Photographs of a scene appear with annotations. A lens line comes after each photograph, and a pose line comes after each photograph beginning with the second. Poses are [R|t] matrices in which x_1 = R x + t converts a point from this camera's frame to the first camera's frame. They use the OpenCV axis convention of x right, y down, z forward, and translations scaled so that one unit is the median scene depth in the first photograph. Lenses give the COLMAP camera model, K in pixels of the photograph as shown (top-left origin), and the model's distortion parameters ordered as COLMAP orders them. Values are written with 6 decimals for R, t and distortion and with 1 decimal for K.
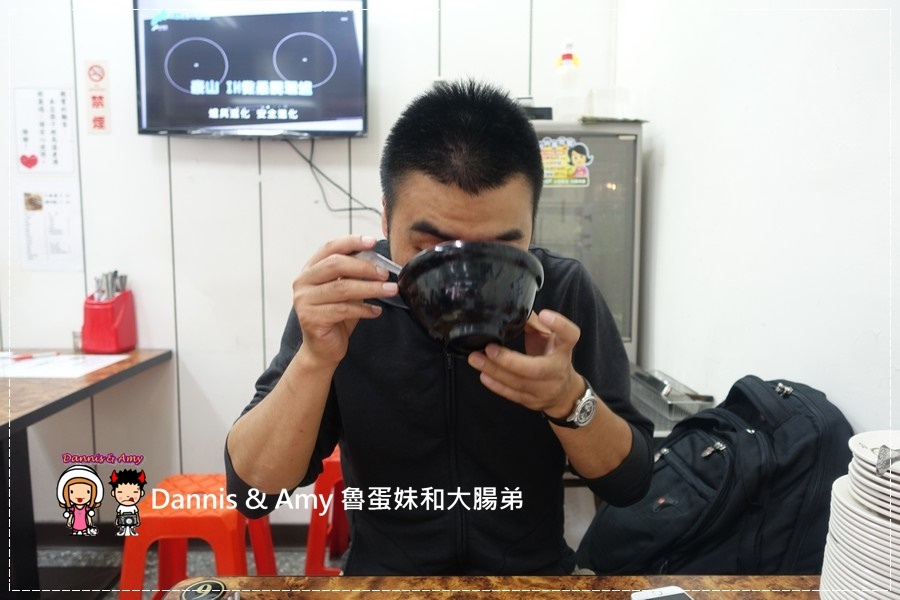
lens RADIAL K [[620.6, 0, 451.0], [0, 620.6, 299.1], [0, 0, 1]] dist [0.000073, -0.003950]
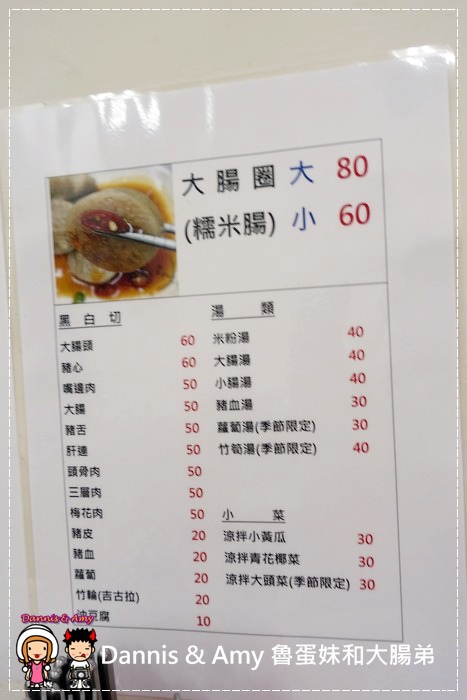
lens RADIAL K [[482.7, 0, 232.4], [0, 482.7, 349.9], [0, 0, 1]] dist [0.000073, -0.003950]
pose [[0.982884, -0.051692, -0.176825, -0.626726], [0.043115, 0.997715, -0.052014, -0.123243], [0.179110, 0.043499, 0.982867, 0.895426]]
